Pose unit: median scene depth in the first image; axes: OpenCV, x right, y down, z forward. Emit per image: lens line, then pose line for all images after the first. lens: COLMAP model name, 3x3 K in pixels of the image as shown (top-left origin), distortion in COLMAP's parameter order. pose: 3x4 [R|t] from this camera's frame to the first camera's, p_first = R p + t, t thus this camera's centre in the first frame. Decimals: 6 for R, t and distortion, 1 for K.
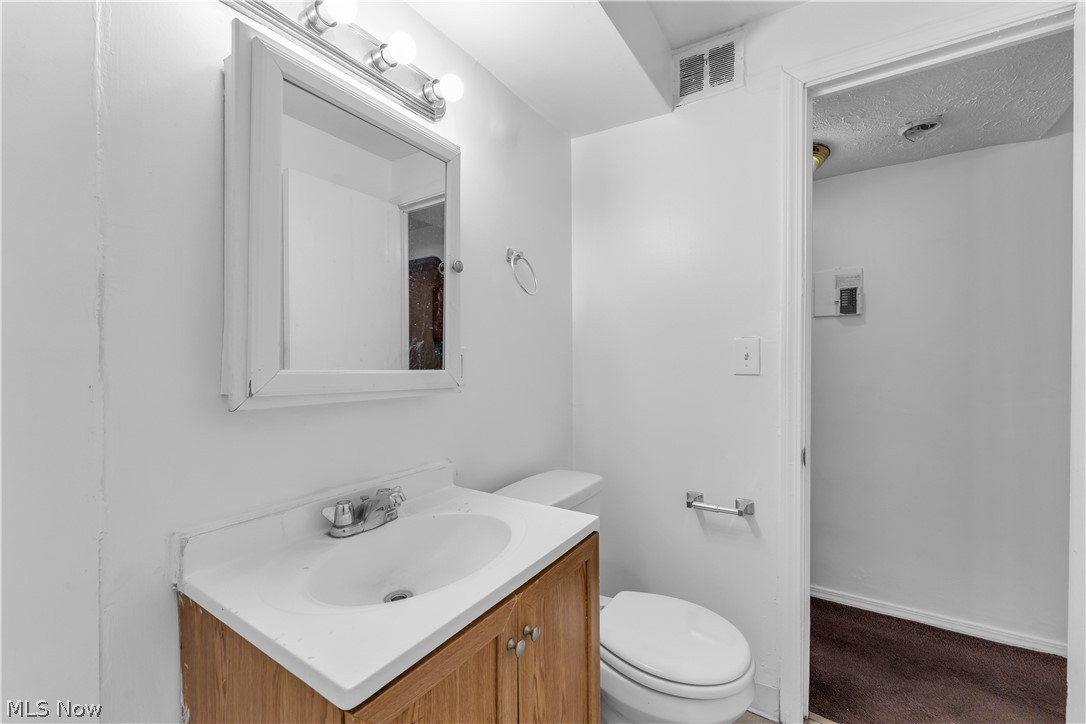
lens RADIAL K [[436.3, 0, 543.1], [0, 436.3, 362.5], [0, 0, 1]] dist [0.001043, 0.000088]
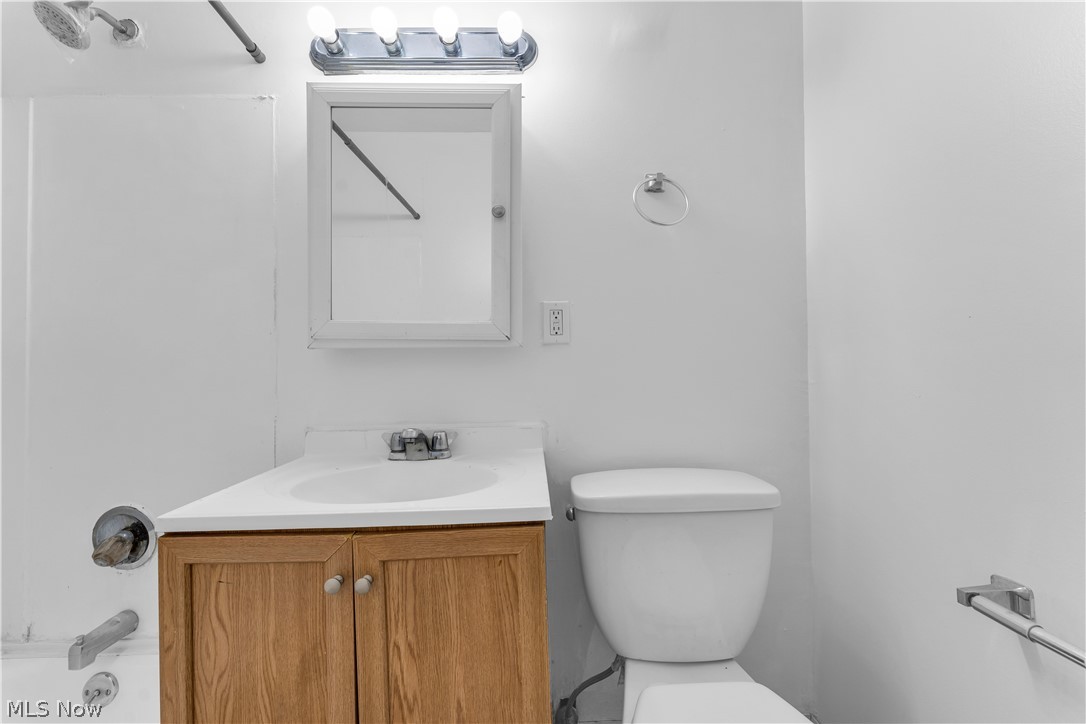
lens RADIAL K [[436.3, 0, 543.4], [0, 436.3, 362.2], [0, 0, 1]] dist [0.001043, 0.000088]
pose [[0.570238, -0.005468, -0.821462, 0.853612], [0.006955, 0.999974, -0.001829, 0.148098], [0.821450, -0.004670, 0.570261, 0.721280]]
